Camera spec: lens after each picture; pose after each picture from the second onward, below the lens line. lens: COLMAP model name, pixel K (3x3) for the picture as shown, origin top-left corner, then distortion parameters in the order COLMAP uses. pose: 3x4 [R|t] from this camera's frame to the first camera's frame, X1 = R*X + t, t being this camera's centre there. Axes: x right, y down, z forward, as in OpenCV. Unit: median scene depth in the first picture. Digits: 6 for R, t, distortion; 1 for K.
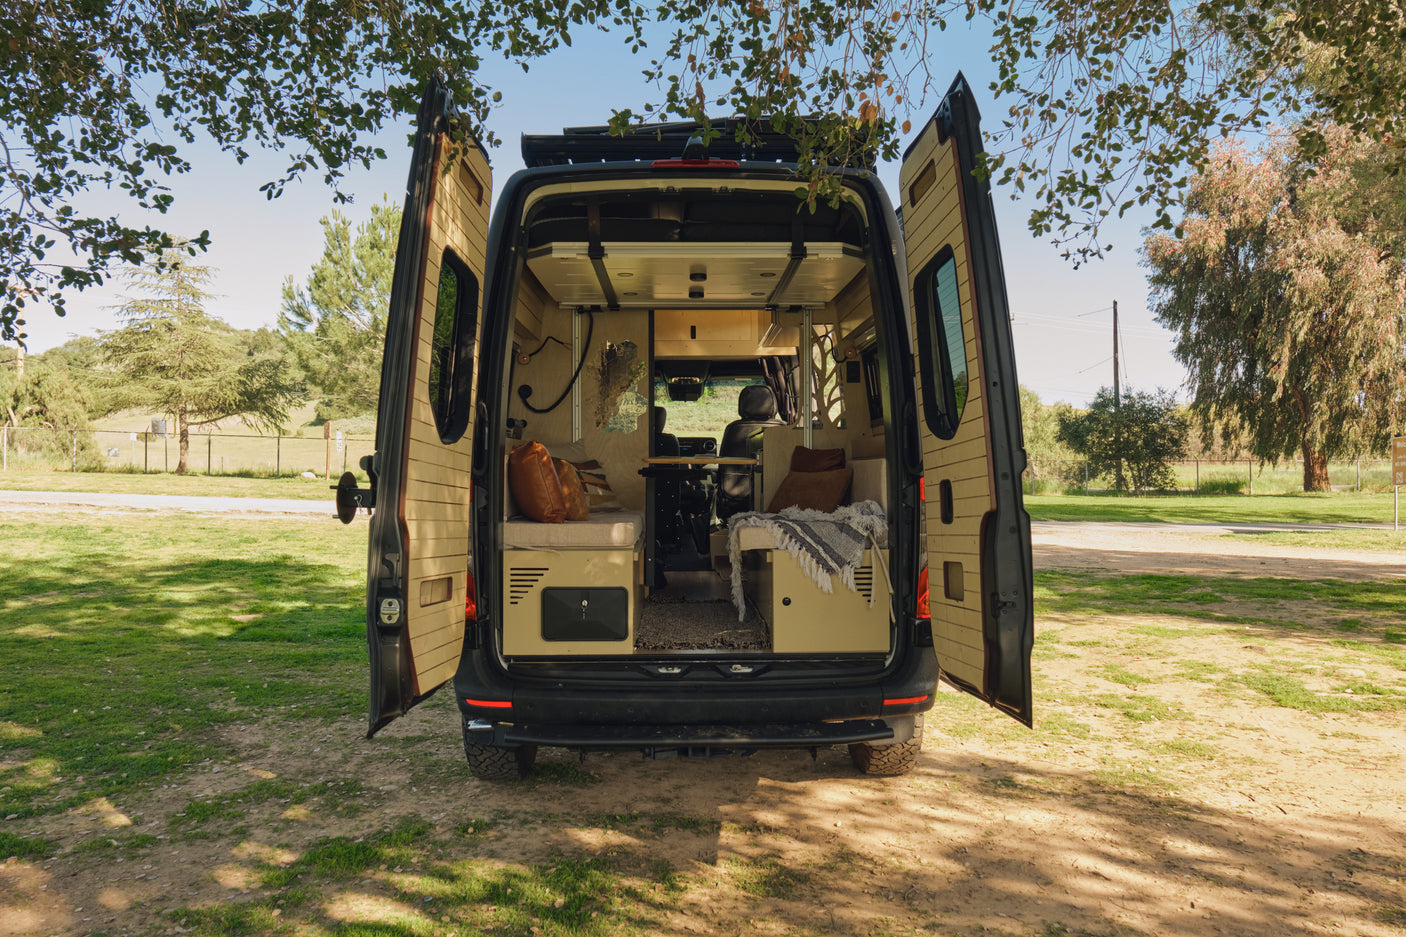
lens RADIAL K [[996.7, 0, 703.0], [0, 996.7, 468.5], [0, 0, 1]] dist [0.082483, -0.000365]
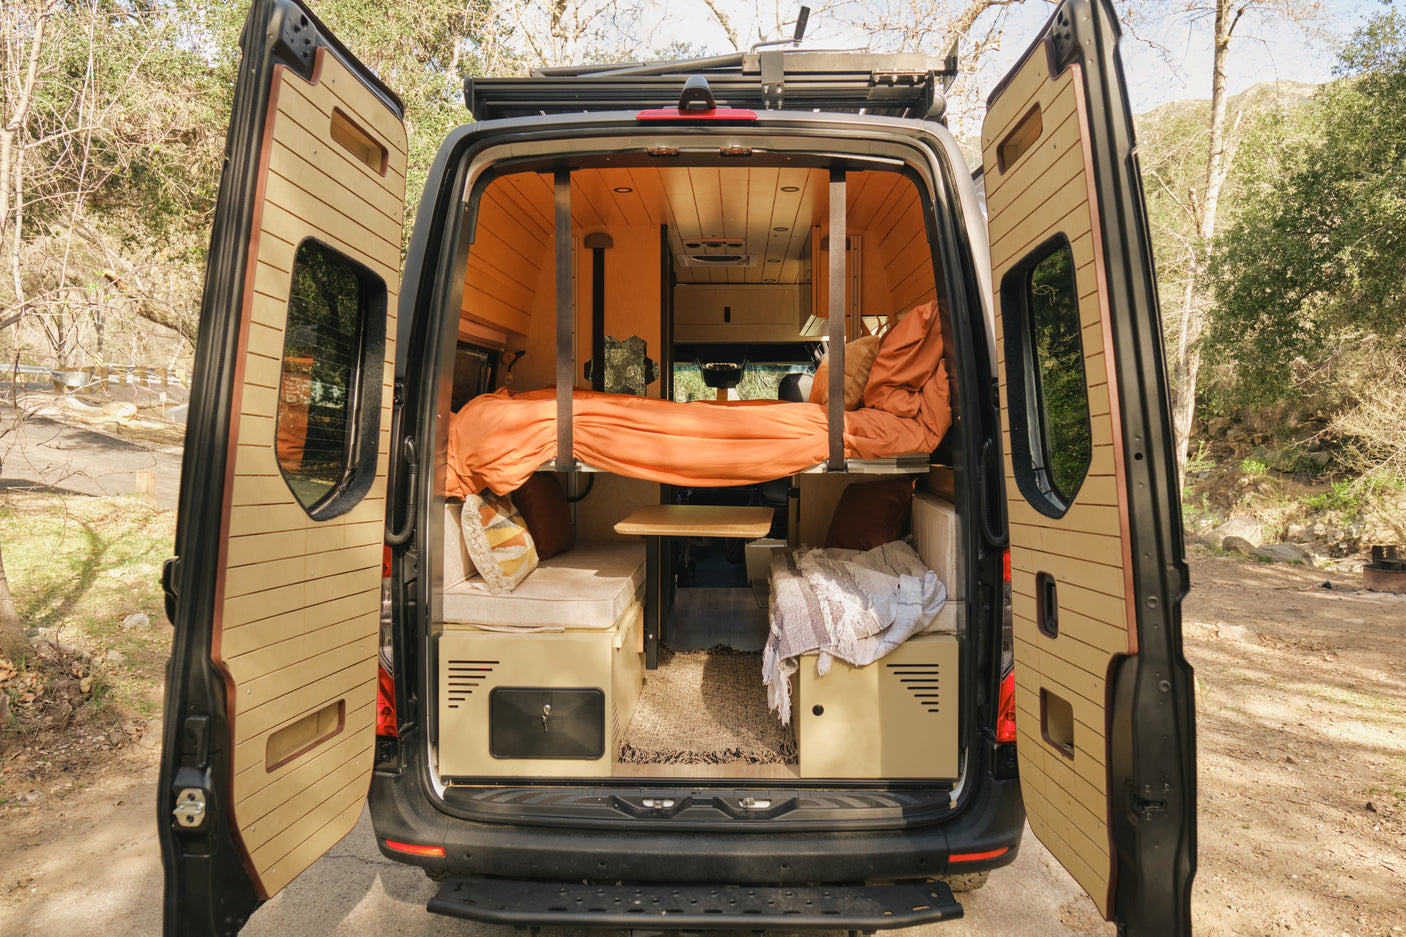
lens RADIAL K [[964.8, 0, 724.9], [0, 964.8, 458.7], [0, 0, 1]] dist [-0.013842, -0.002486]
pose [[0.999135, 0.004109, -0.041377, 0.046286], [-0.002575, 0.999309, 0.037072, -0.084520], [0.041500, -0.036934, 0.998456, 0.313921]]
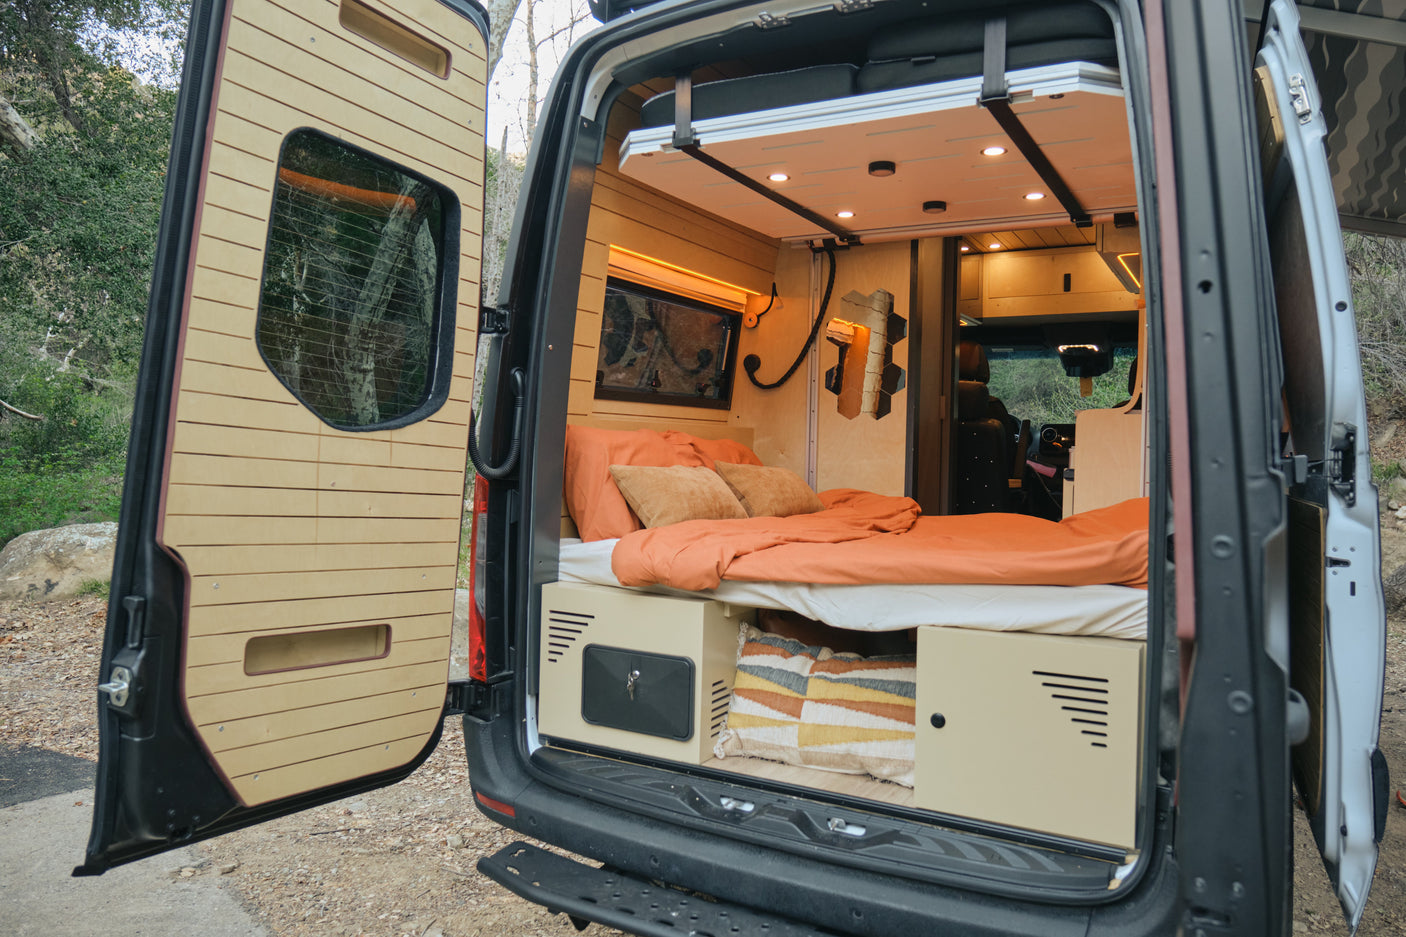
lens RADIAL K [[964.8, 0, 724.9], [0, 964.8, 458.7], [0, 0, 1]] dist [-0.013842, -0.002486]
pose [[0.871132, 0.026396, -0.490339, 0.255879], [-0.023124, 0.999652, 0.012732, -0.018087], [0.490504, 0.000248, 0.871439, 0.508068]]
